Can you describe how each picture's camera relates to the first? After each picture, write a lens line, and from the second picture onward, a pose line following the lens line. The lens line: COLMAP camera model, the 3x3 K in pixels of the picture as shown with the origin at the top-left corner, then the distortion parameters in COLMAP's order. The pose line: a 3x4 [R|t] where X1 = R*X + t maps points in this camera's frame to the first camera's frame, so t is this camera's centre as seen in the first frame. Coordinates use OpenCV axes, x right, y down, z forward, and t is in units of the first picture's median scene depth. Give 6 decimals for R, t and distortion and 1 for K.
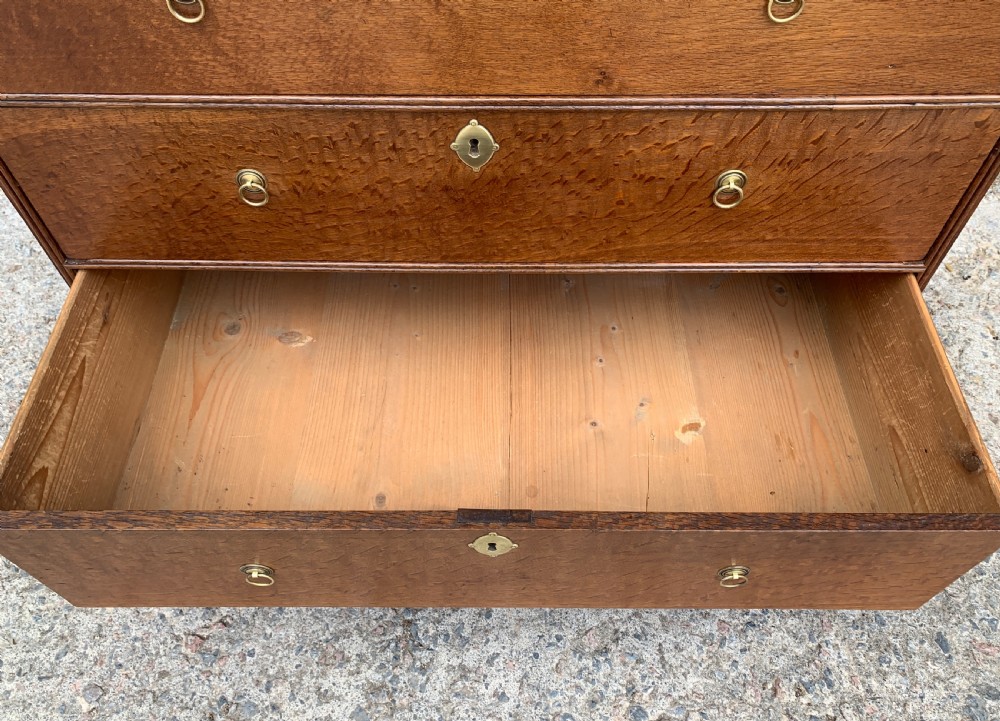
lens RADIAL K [[770.2, 0, 501.5], [0, 770.2, 339.5], [0, 0, 1]] dist [0.001681, 0.011771]
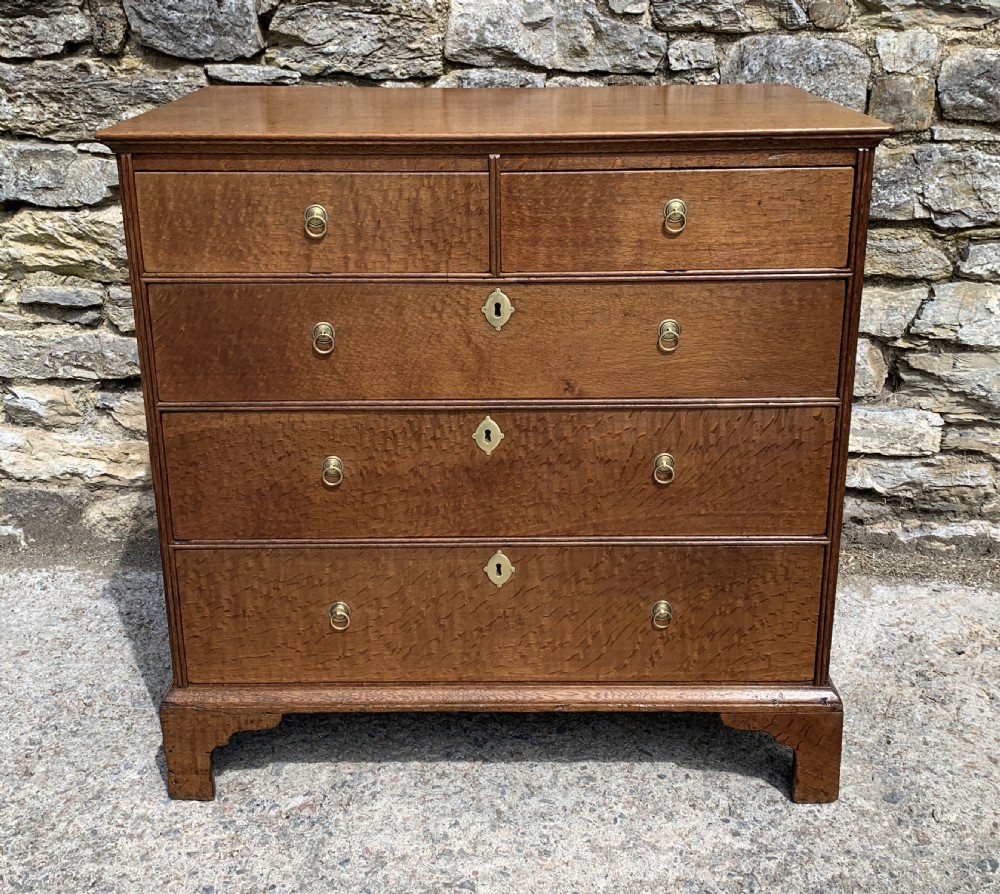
lens RADIAL K [[1112.5, 0, 497.6], [0, 1112.5, 351.8], [0, 0, 1]] dist [0.083374, -0.157837]
pose [[0.999972, -0.005493, 0.005155, -0.019025], [0.007440, 0.827335, -0.561659, 0.598623], [-0.001180, 0.561682, 0.827352, -0.640026]]
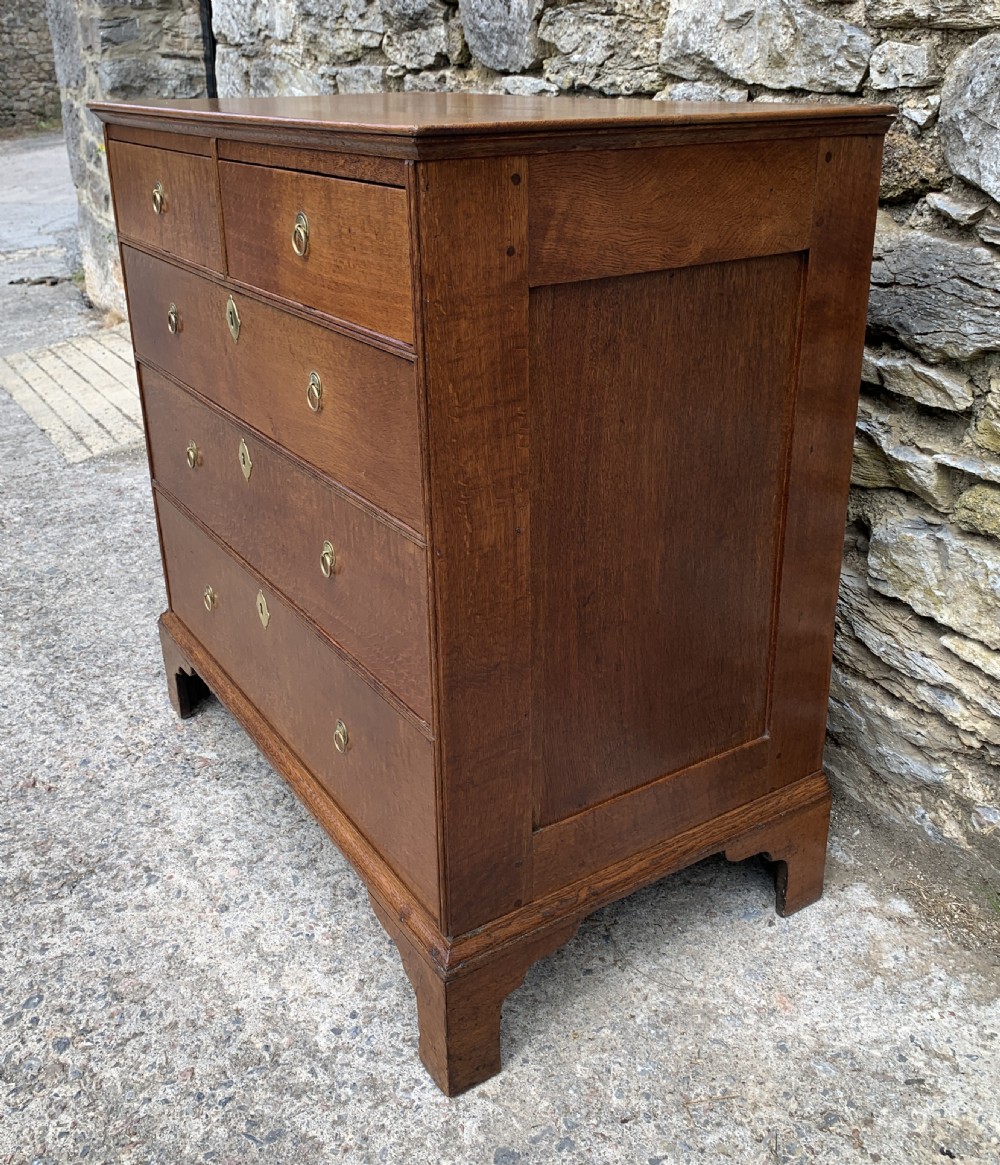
lens RADIAL K [[1139.7, 0, 525.5], [0, 1139.7, 521.0], [0, 0, 1]] dist [-0.000961, 0.010589]
pose [[0.561829, 0.305081, -0.768944, 1.336312], [-0.654690, 0.732184, -0.187853, -0.085511], [0.505698, 0.608961, 0.611095, 0.053842]]
